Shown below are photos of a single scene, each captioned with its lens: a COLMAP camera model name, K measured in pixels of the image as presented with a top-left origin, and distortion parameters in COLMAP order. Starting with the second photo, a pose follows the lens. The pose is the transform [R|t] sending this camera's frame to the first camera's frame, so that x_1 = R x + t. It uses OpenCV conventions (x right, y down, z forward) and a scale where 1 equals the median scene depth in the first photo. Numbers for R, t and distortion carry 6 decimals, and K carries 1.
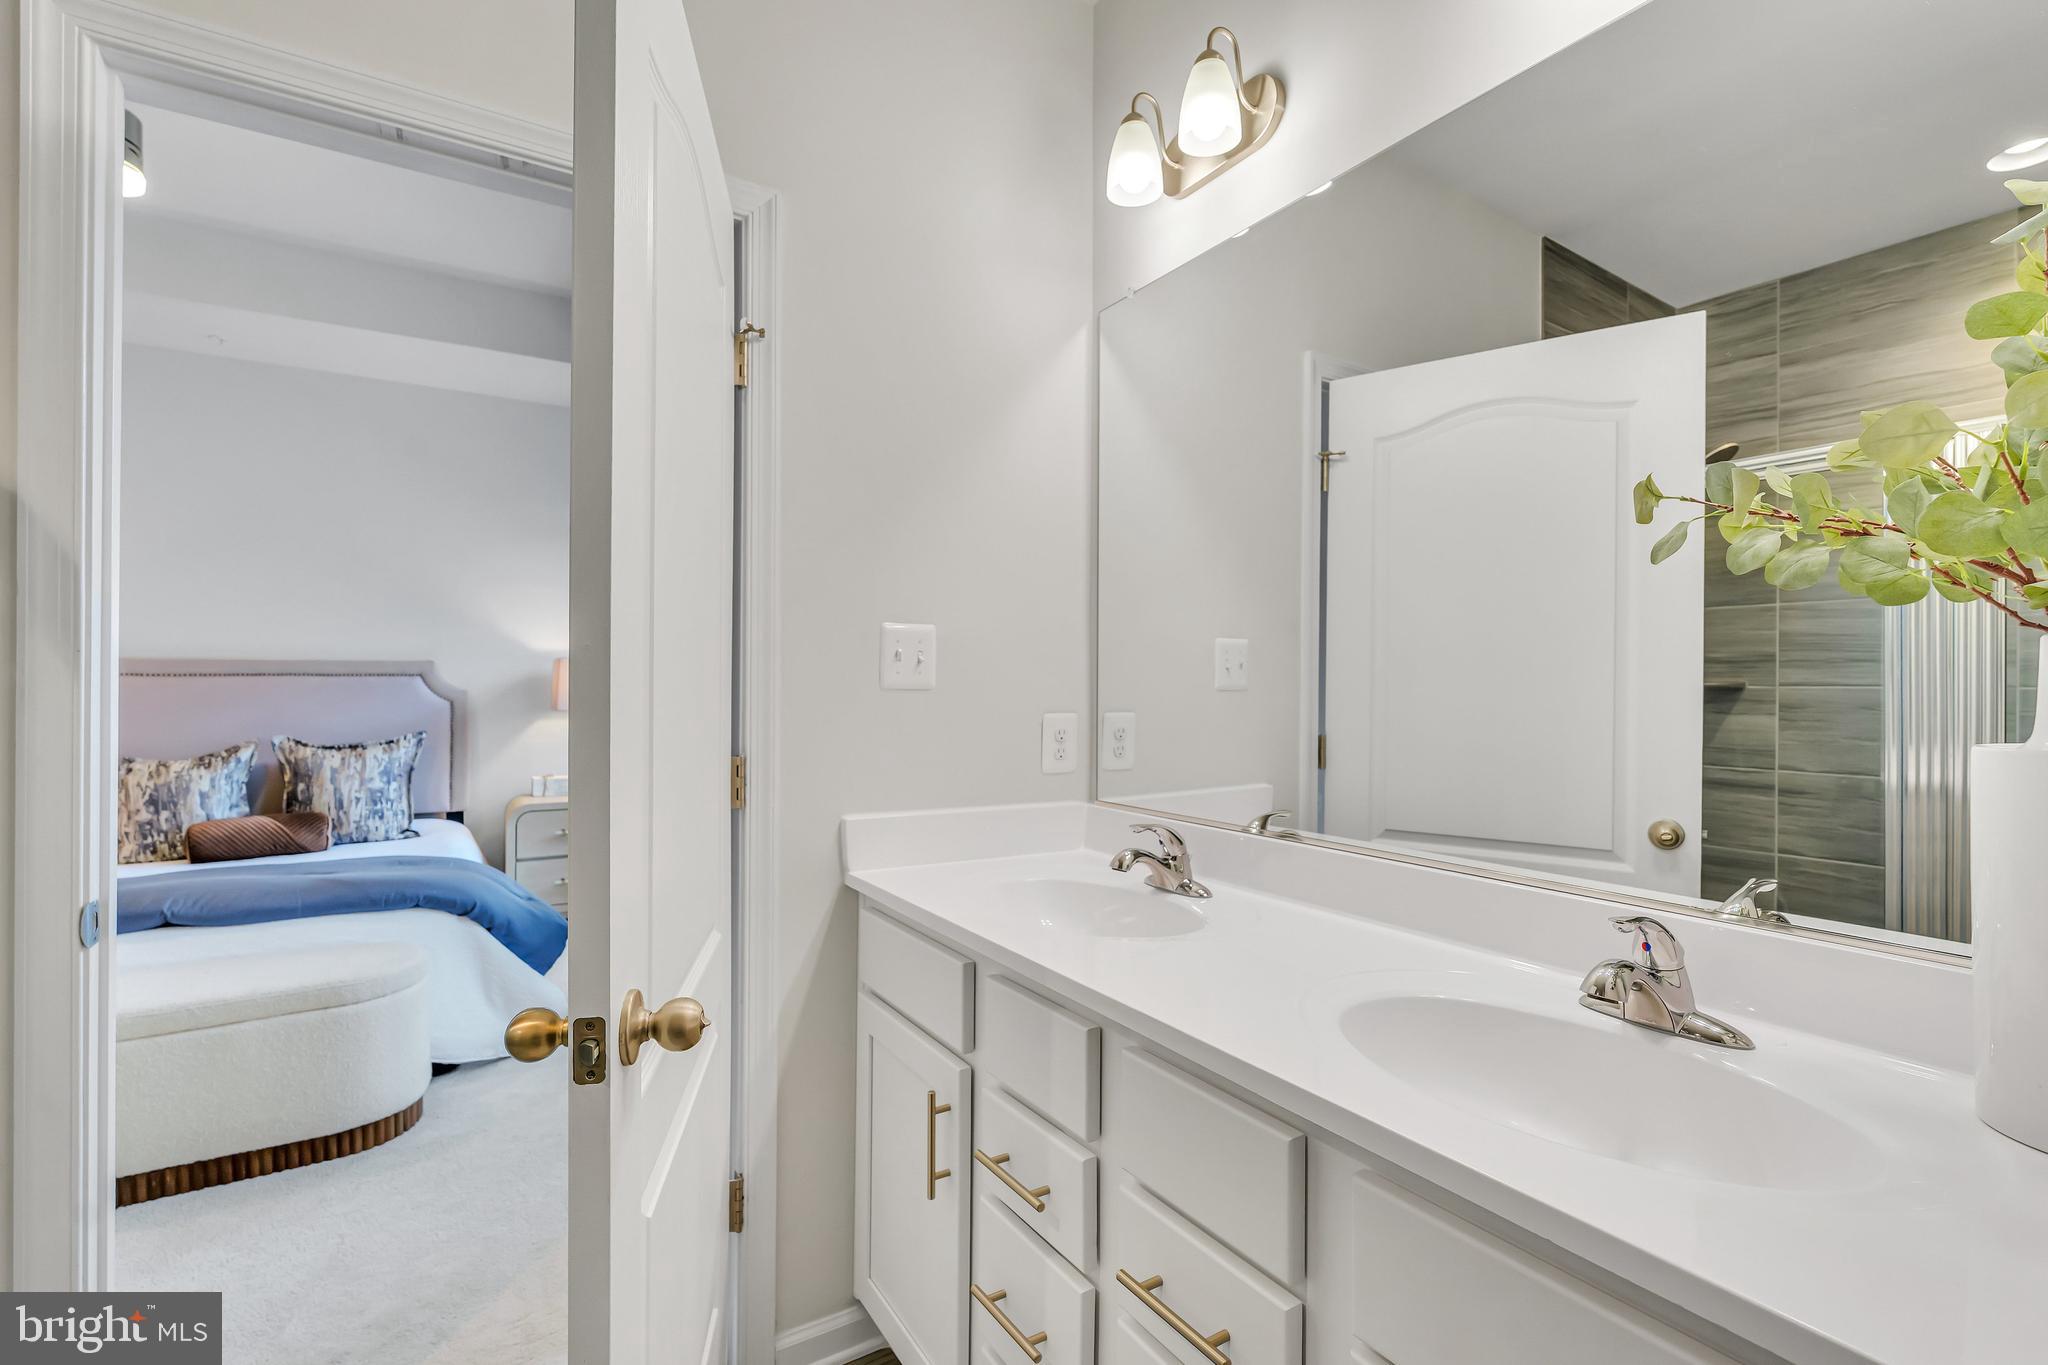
lens RADIAL K [[929.1, 0, 1019.3], [0, 929.1, 687.5], [0, 0, 1]] dist [-0.000927, -0.000251]
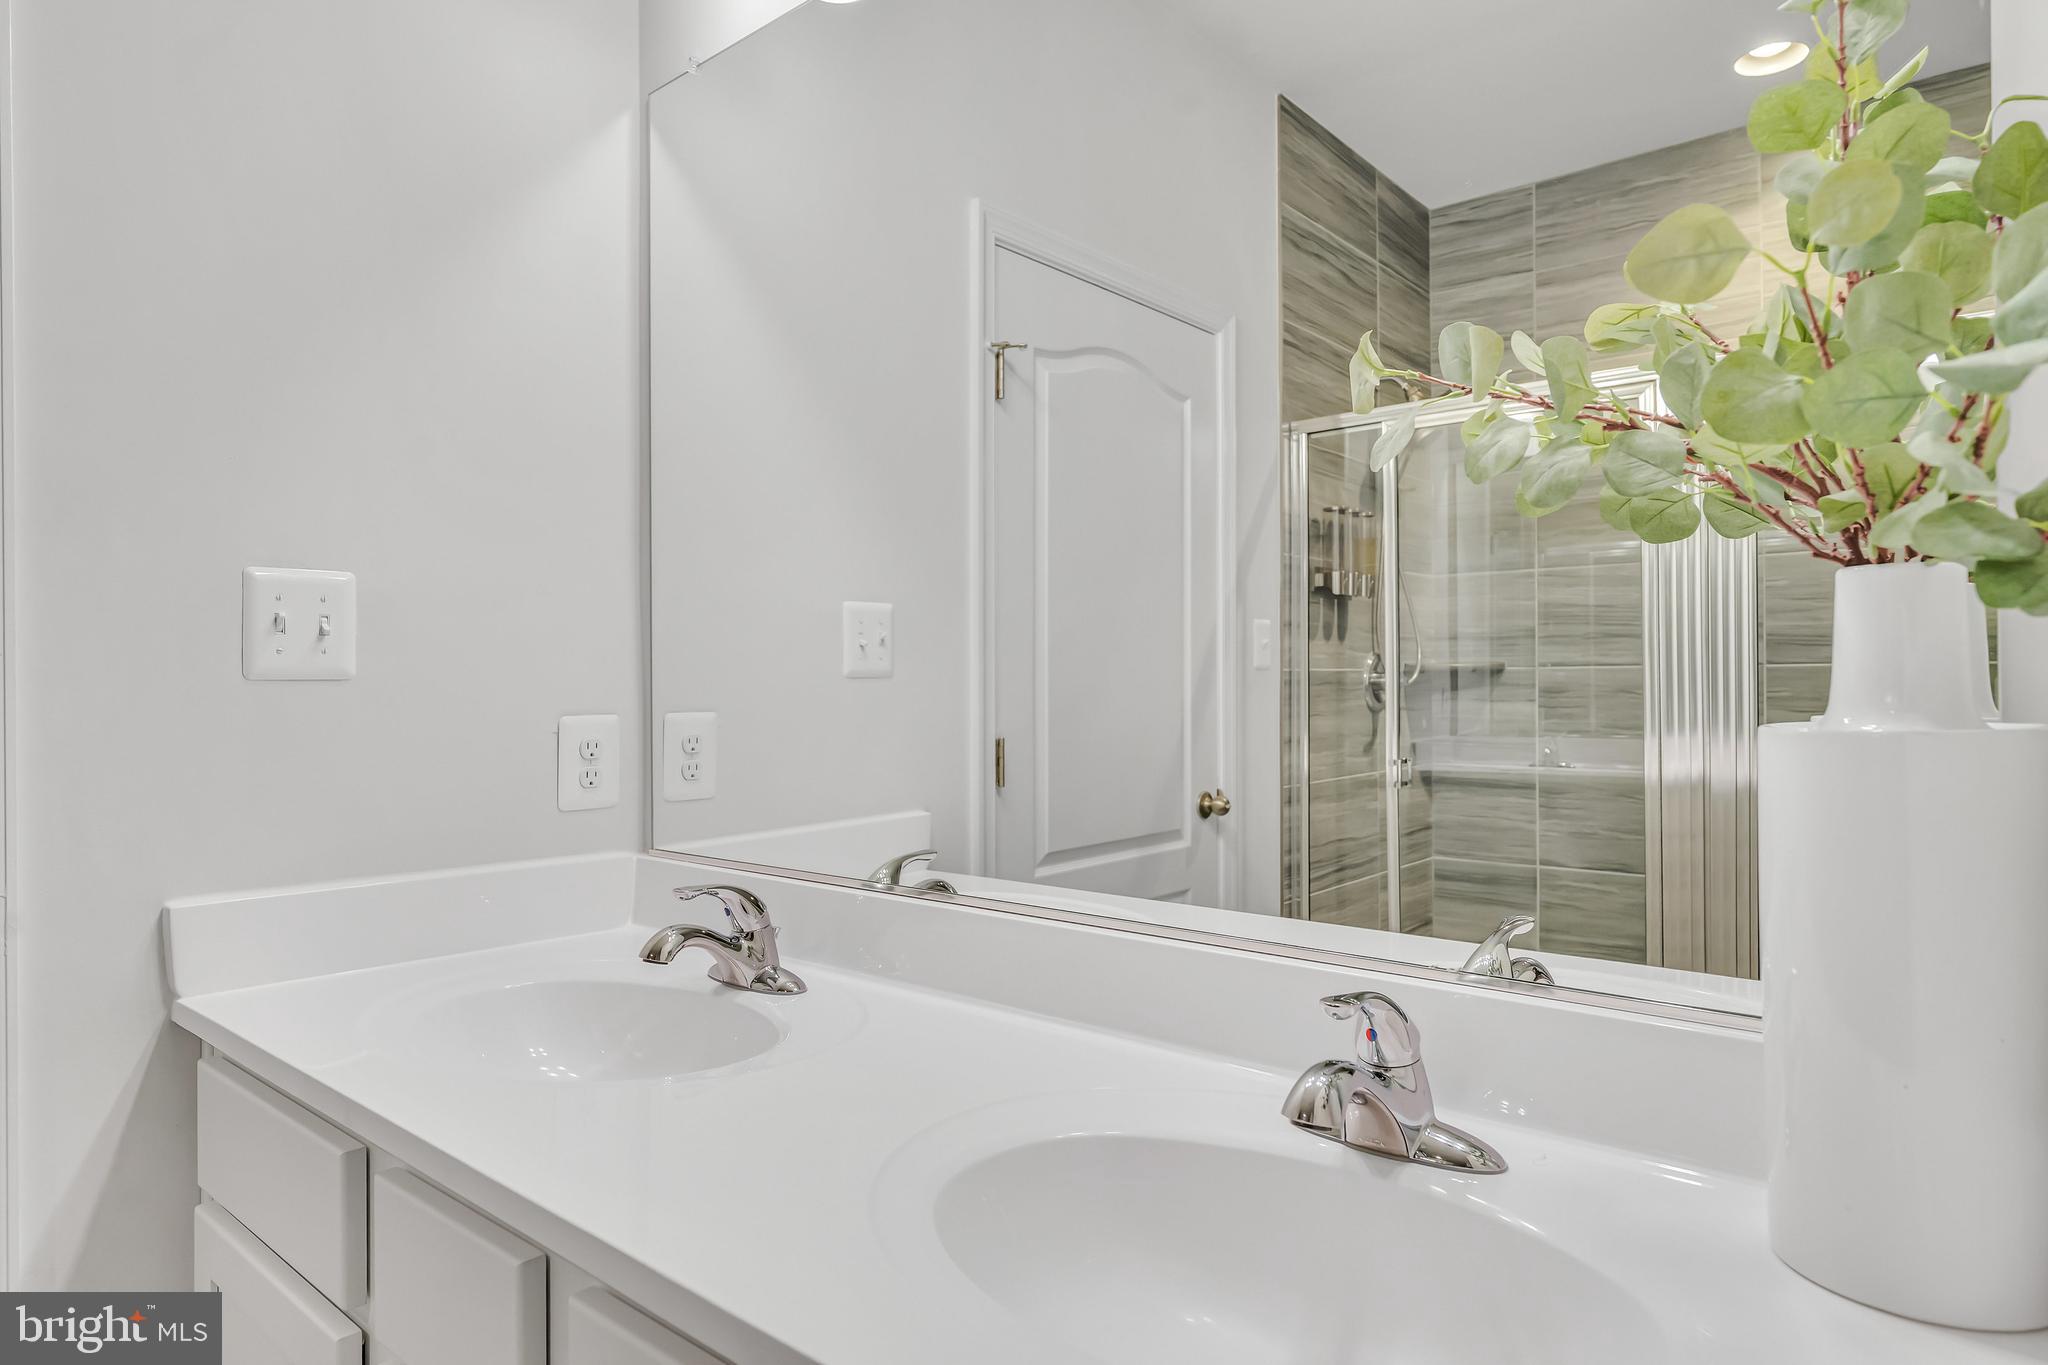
lens RADIAL K [[1219.7, 0, 1029.2], [0, 1219.7, 693.1], [0, 0, 1]] dist [0.003451, -0.000006]
pose [[0.958592, -0.015722, 0.284348, 0.117019], [0.013617, 0.999863, 0.009379, 0.010776], [-0.284456, -0.005119, 0.958675, 0.136601]]
